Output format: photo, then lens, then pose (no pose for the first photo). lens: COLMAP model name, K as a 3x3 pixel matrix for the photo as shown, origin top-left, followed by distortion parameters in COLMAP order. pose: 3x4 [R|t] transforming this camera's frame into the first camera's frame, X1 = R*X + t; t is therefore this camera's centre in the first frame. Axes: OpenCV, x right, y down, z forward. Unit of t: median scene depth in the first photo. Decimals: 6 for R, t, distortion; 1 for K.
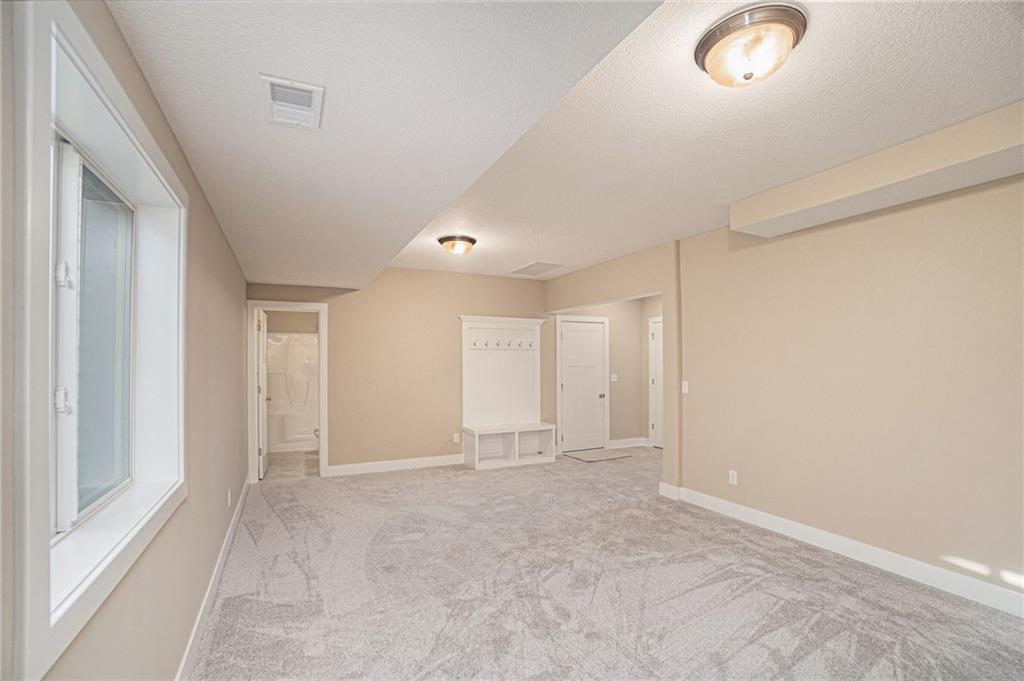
lens RADIAL K [[462.9, 0, 508.3], [0, 462.9, 353.3], [0, 0, 1]] dist [-0.064305, 0.021412]
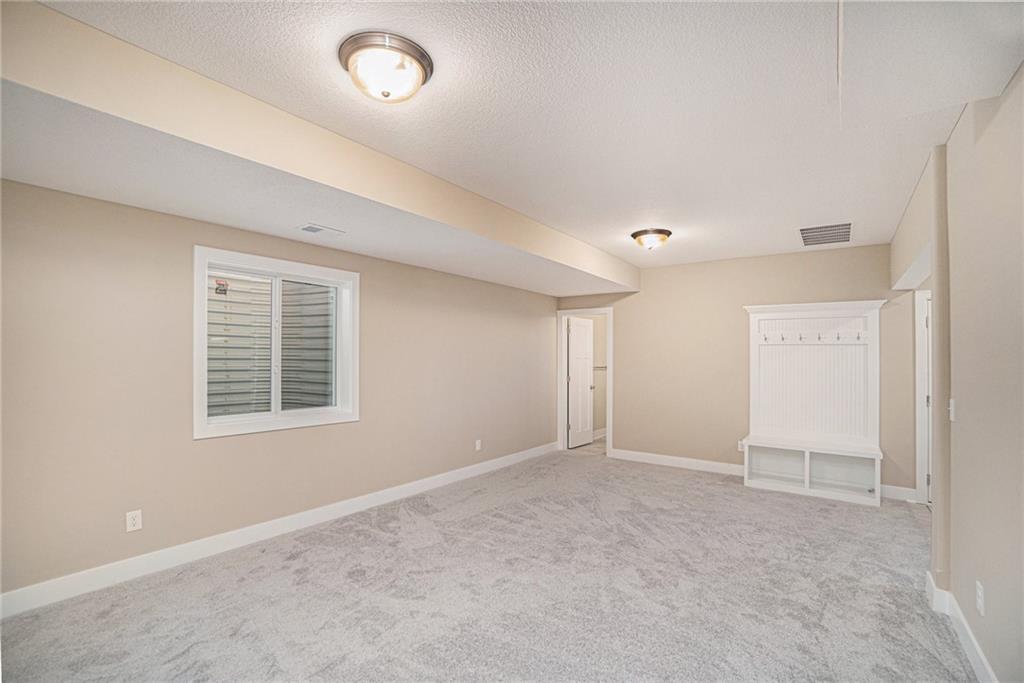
lens RADIAL K [[462.9, 0, 508.3], [0, 462.9, 354.3], [0, 0, 1]] dist [-0.064305, 0.021412]
pose [[0.446472, 0.002408, -0.894795, 0.566392], [0.002747, 0.999988, 0.004061, 0.004446], [0.894794, -0.004271, 0.446460, 0.267398]]
